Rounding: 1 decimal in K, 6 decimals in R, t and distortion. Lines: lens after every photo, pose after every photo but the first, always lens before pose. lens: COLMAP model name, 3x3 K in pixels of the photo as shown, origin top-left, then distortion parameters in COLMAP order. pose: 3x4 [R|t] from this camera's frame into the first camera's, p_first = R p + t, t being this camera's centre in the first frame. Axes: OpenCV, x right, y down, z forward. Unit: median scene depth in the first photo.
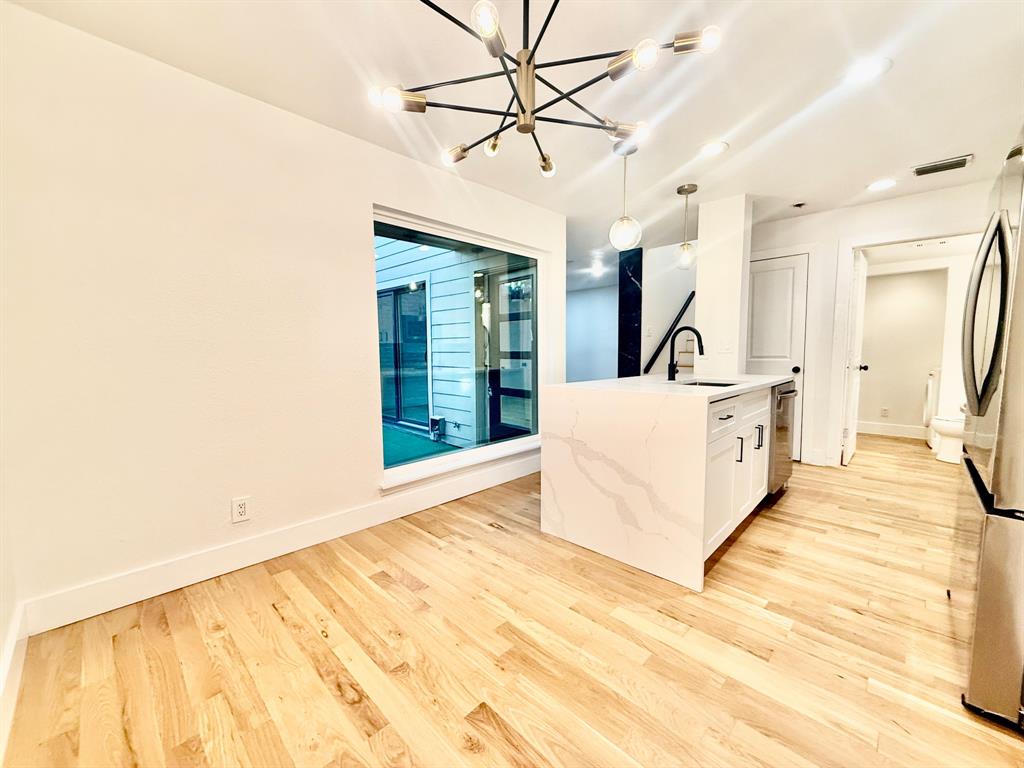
lens RADIAL K [[408.3, 0, 510.7], [0, 408.3, 383.0], [0, 0, 1]] dist [-0.001574, 0.000495]
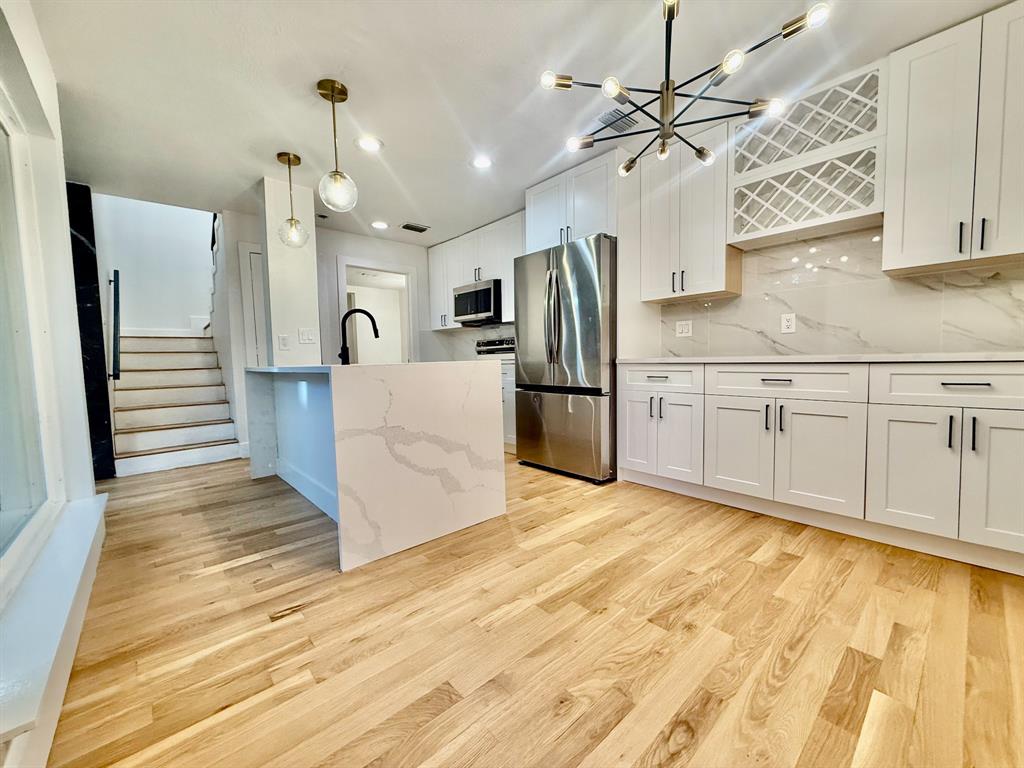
lens RADIAL K [[408.3, 0, 512.0], [0, 408.3, 382.1], [0, 0, 1]] dist [-0.001574, 0.000495]
pose [[0.069337, -0.054367, 0.996111, -0.533952], [0.102741, 0.993593, 0.047078, 0.029079], [-0.992289, 0.099078, 0.074478, 0.567668]]
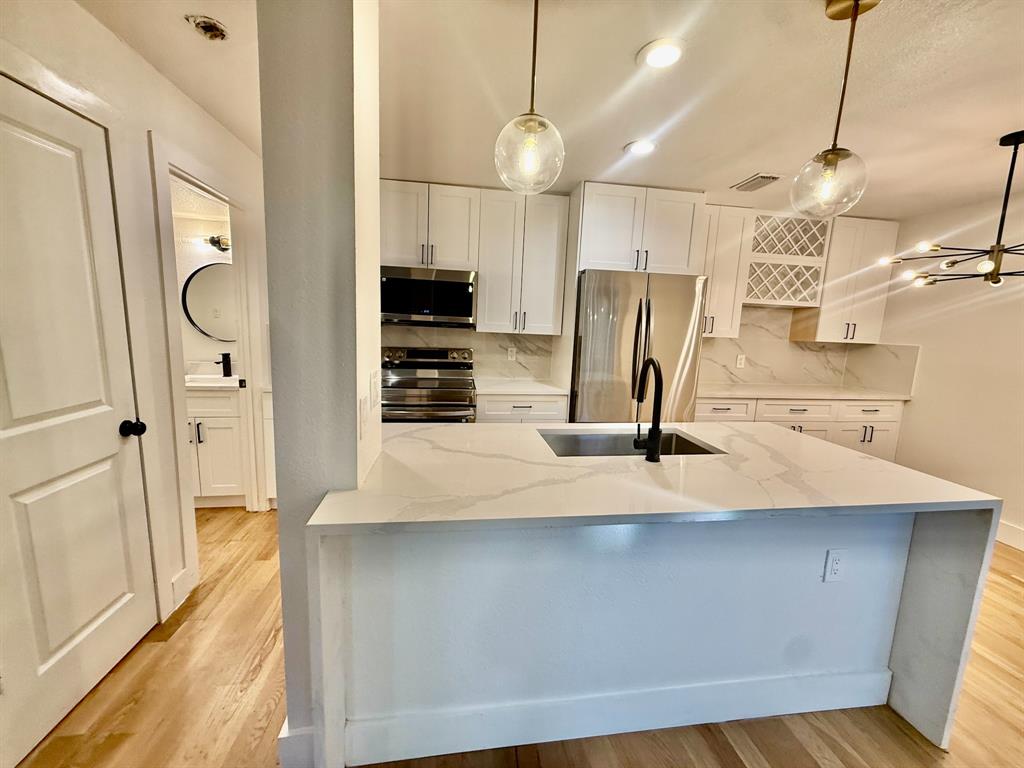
lens RADIAL K [[408.3, 0, 514.6], [0, 408.3, 382.4], [0, 0, 1]] dist [-0.001574, 0.000495]
pose [[-0.792980, -0.115200, 0.598257, 0.237070], [0.013486, 0.978401, 0.206276, -0.221930], [-0.609098, 0.171641, -0.774299, 1.534529]]
